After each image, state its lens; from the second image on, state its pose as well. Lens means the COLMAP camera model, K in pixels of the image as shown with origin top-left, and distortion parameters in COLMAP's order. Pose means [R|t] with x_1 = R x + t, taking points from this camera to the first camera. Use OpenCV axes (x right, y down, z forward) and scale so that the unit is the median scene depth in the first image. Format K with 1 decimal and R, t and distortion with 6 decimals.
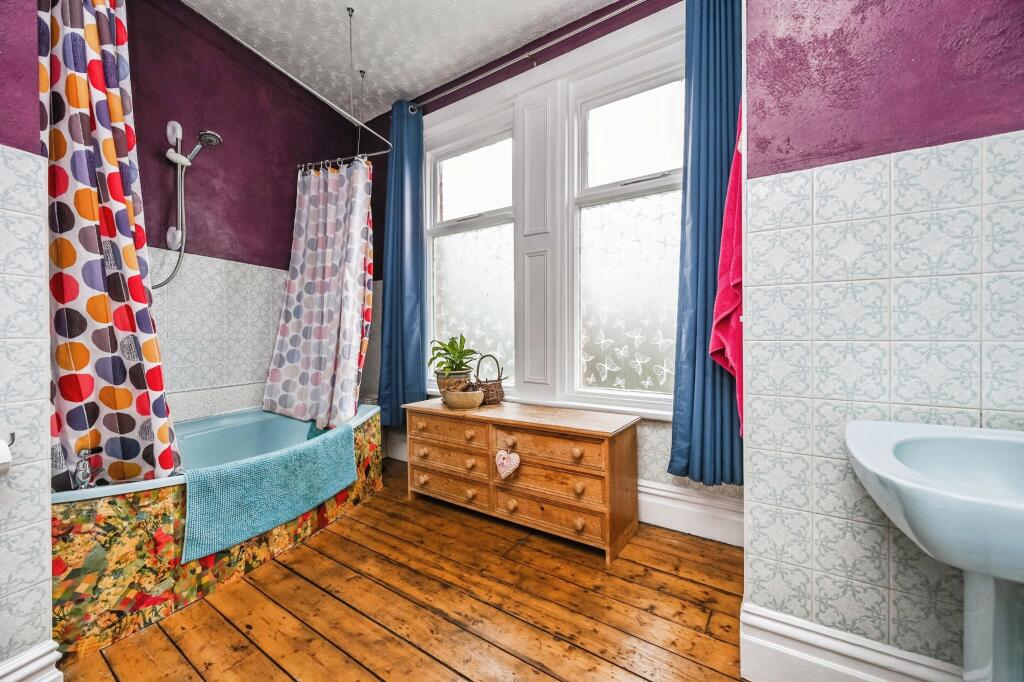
lens RADIAL K [[407.5, 0, 509.7], [0, 407.5, 341.4], [0, 0, 1]] dist [-0.003946, 0.000149]
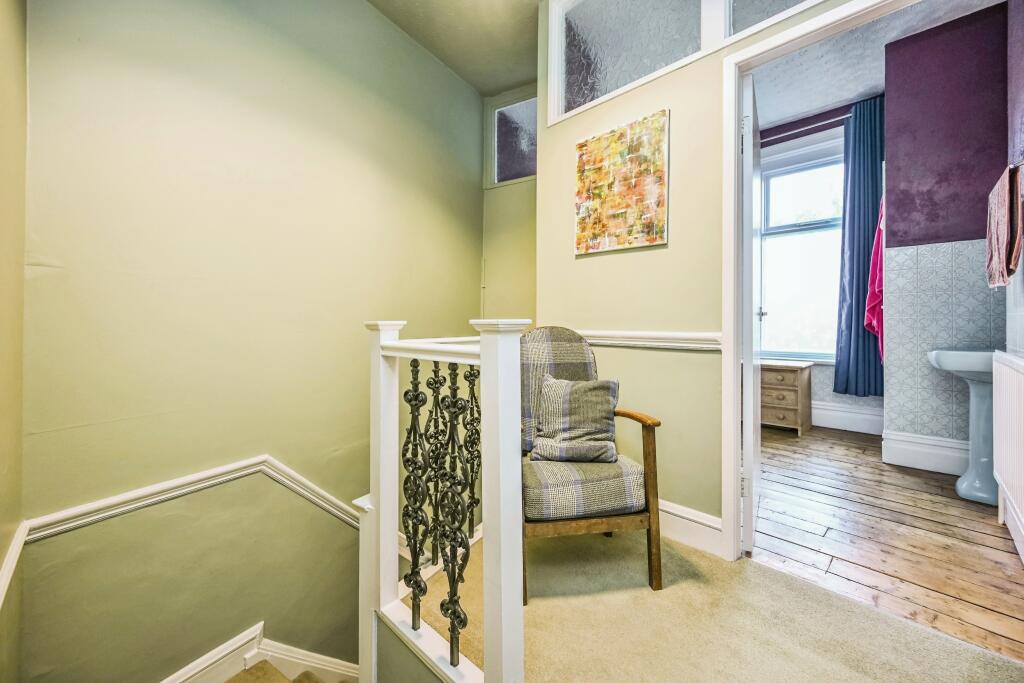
lens RADIAL K [[407.5, 0, 508.3], [0, 407.5, 326.2], [0, 0, 1]] dist [-0.003946, 0.000149]
pose [[0.975388, -0.003972, -0.220460, -0.899466], [0.005294, 0.999971, 0.005404, 0.025117], [0.220433, -0.006438, 0.975381, -1.553293]]
